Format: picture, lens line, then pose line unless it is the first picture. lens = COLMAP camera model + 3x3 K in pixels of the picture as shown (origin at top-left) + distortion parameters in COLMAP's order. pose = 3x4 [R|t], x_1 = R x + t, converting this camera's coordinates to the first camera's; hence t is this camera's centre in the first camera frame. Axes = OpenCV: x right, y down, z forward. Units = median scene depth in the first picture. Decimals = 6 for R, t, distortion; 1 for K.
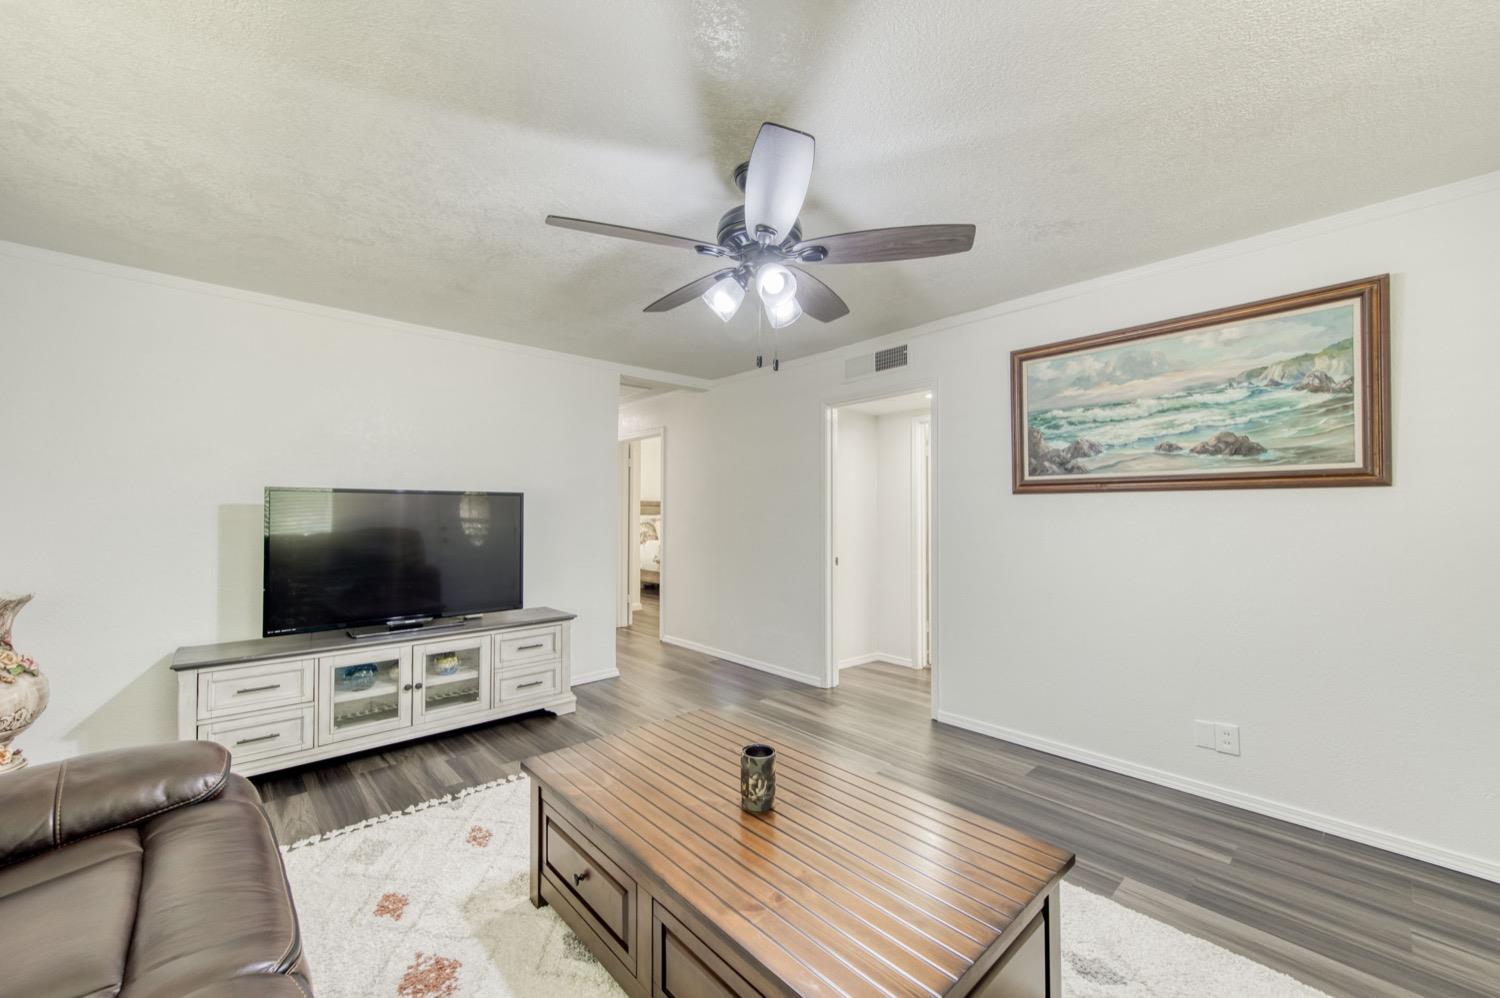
lens RADIAL K [[577.9, 0, 750.0], [0, 577.9, 499.0], [0, 0, 1]] dist [0.000261, -0.000132]
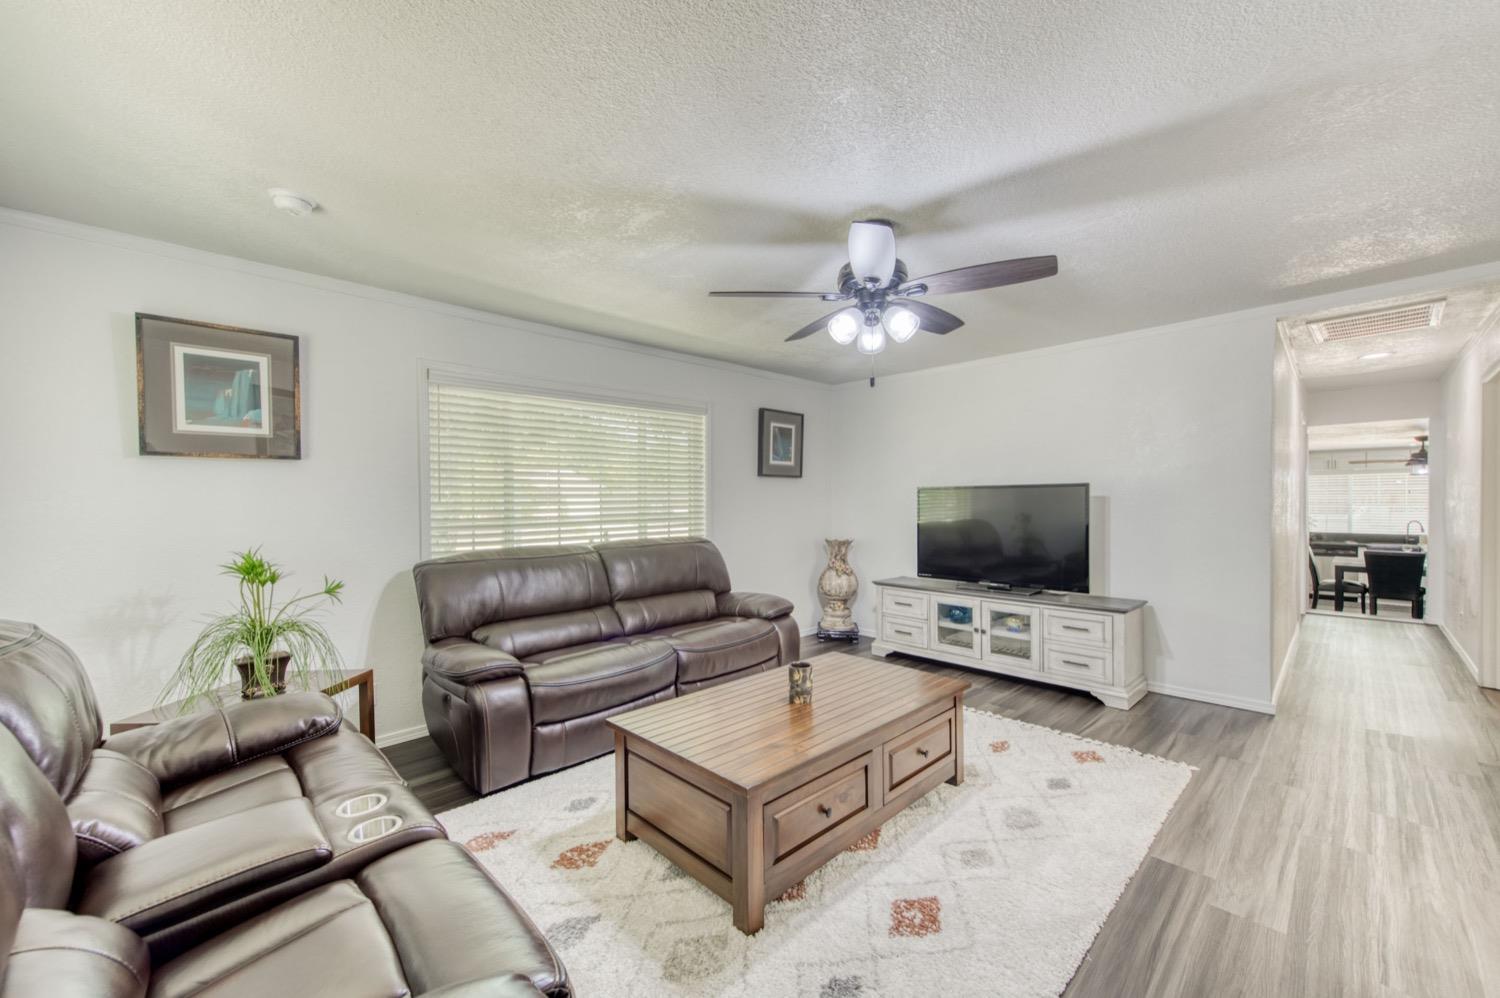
lens RADIAL K [[577.9, 0, 750.0], [0, 577.9, 499.0], [0, 0, 1]] dist [0.000261, -0.000132]
pose [[0.020363, -0.007679, -0.999763, 0.722314], [0.030305, 0.999516, -0.007060, 0.007344], [0.999333, -0.030154, 0.020586, 0.414535]]
